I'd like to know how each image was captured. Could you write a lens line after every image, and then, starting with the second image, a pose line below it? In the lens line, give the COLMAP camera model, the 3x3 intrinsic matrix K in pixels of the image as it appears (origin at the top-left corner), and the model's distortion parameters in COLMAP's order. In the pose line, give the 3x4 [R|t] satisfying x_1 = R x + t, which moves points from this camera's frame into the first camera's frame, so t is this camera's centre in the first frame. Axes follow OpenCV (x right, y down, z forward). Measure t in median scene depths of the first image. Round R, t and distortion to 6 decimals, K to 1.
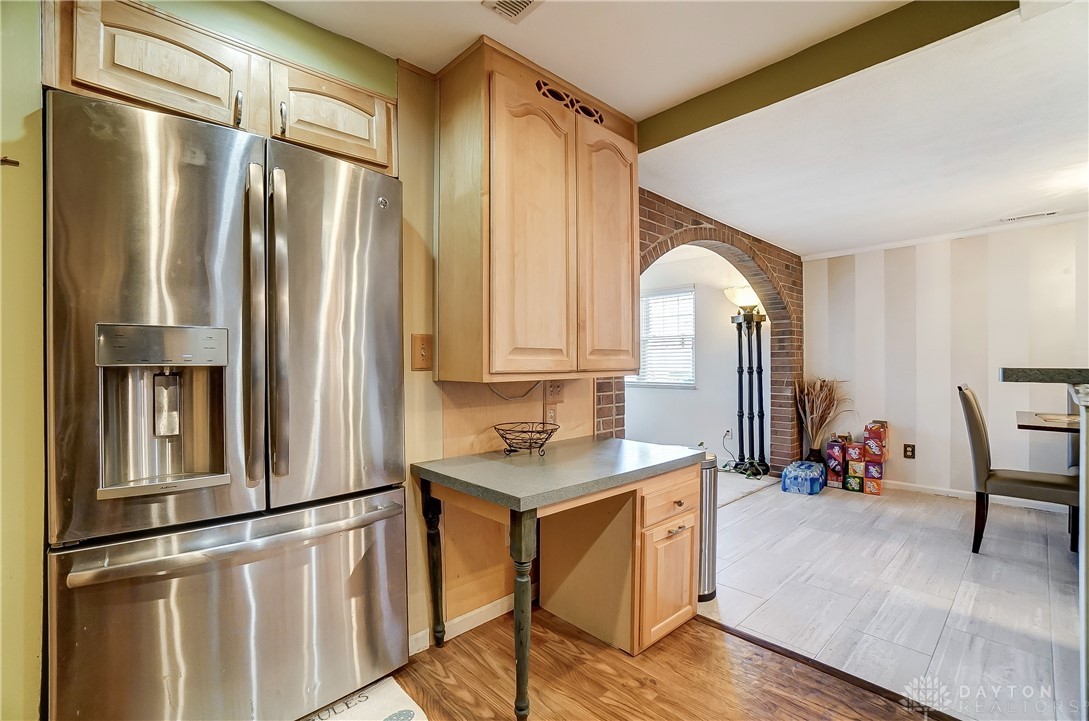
lens RADIAL K [[483.9, 0, 543.8], [0, 483.9, 363.4], [0, 0, 1]] dist [0.002331, 0.000098]
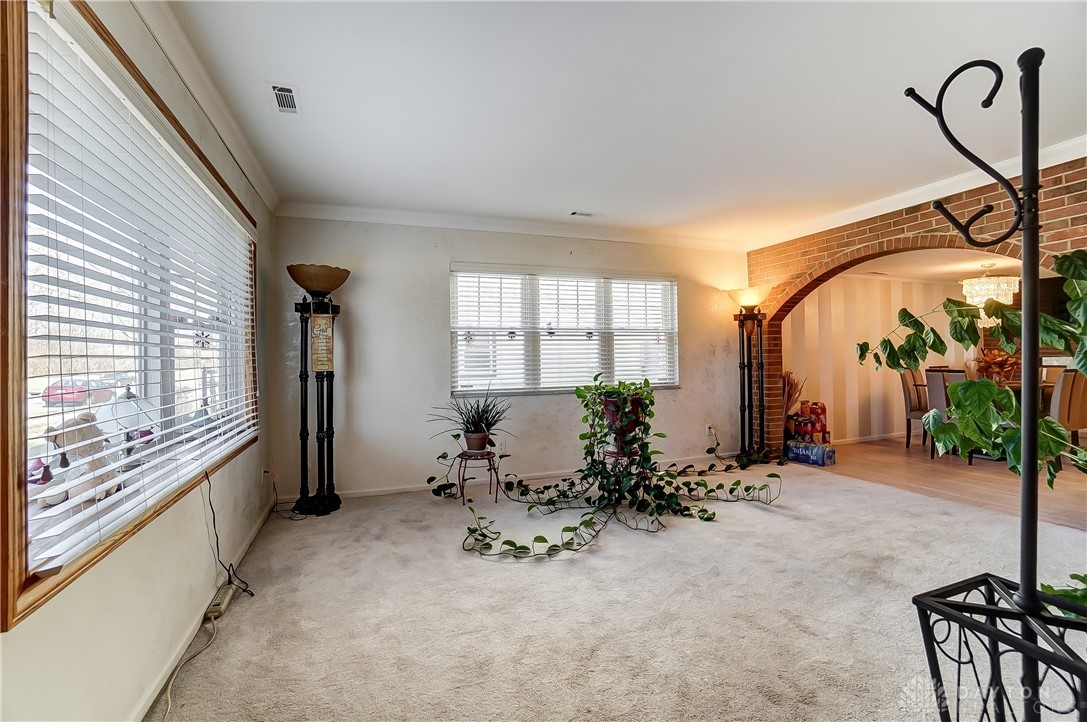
lens RADIAL K [[483.0, 0, 544.2], [0, 483.0, 358.5], [0, 0, 1]] dist [0.002331, 0.000098]
pose [[0.388446, -0.006169, 0.921451, -0.723201], [0.017004, 0.999855, -0.000475, -0.008753], [-0.921315, 0.015853, 0.388494, 0.981099]]
